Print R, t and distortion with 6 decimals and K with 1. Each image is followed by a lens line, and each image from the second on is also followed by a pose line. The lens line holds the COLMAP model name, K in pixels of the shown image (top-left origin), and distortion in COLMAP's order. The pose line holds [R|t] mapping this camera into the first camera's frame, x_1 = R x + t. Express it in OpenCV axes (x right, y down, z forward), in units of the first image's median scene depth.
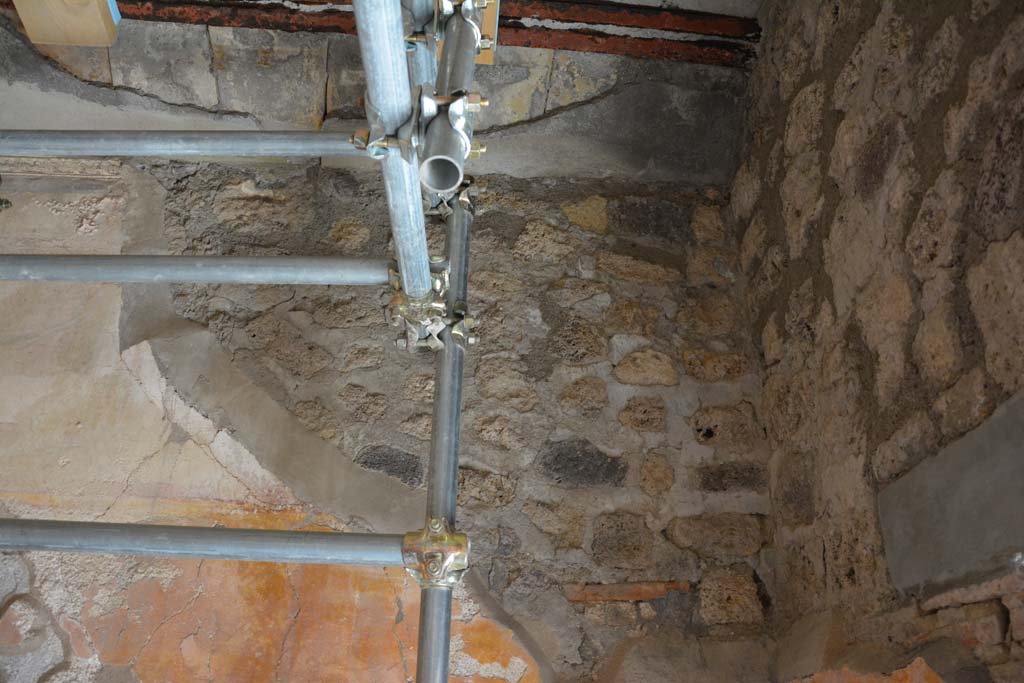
lens RADIAL K [[778.7, 0, 512.0], [0, 778.7, 341.5], [0, 0, 1]] dist [-0.163314, 0.110250]
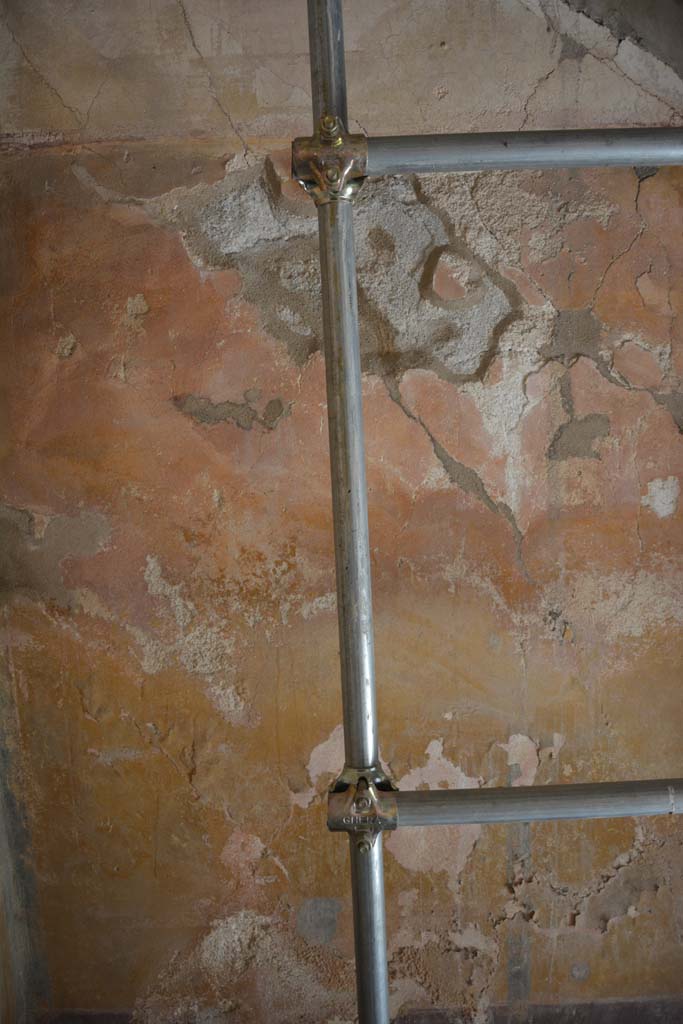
lens RADIAL K [[778.7, 0, 341.5], [0, 778.7, 512.0], [0, 0, 1]] dist [-0.163314, 0.110250]
pose [[0.997282, -0.062534, -0.038956, -0.758750], [0.073674, 0.843723, 0.531699, 0.112945], [-0.000381, -0.533124, 0.846037, 0.043381]]
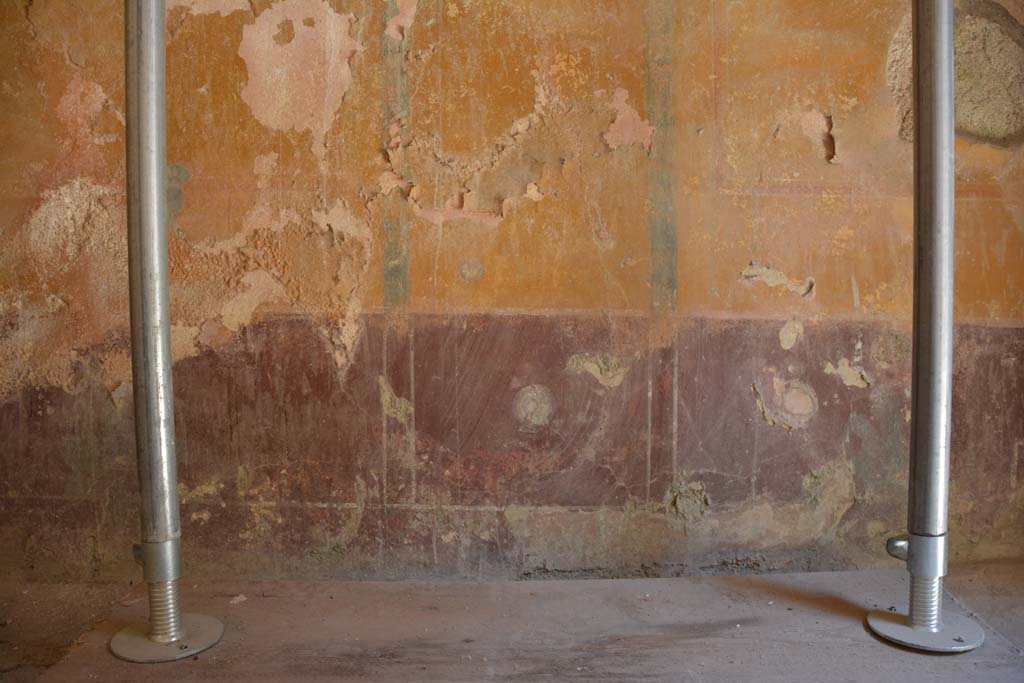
lens RADIAL K [[778.7, 0, 512.0], [0, 778.7, 341.5], [0, 0, 1]] dist [-0.163314, 0.110250]
pose [[0.999532, -0.028555, -0.011001, -0.472807], [0.030121, 0.854620, 0.518379, 0.788974], [-0.005400, -0.518468, 0.855080, -0.211855]]
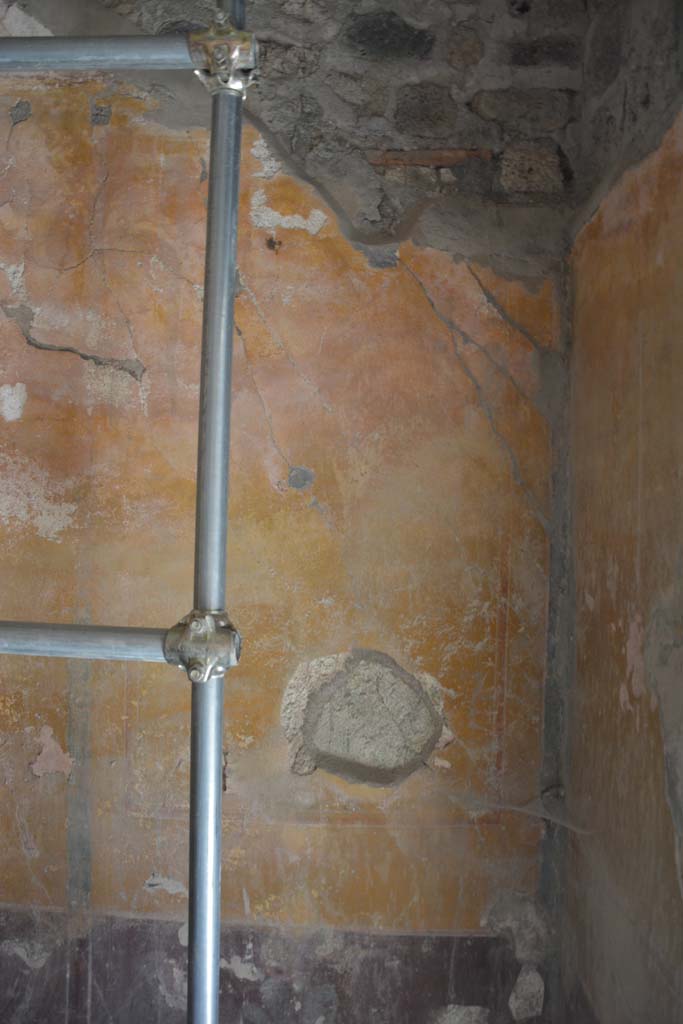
lens RADIAL K [[778.7, 0, 341.5], [0, 778.7, 512.0], [0, 0, 1]] dist [-0.163314, 0.110250]
pose [[0.999279, 0.000644, -0.037963, 0.073202], [0.016178, 0.897319, 0.441086, 0.302609], [0.034349, -0.441382, 0.896662, -0.104269]]
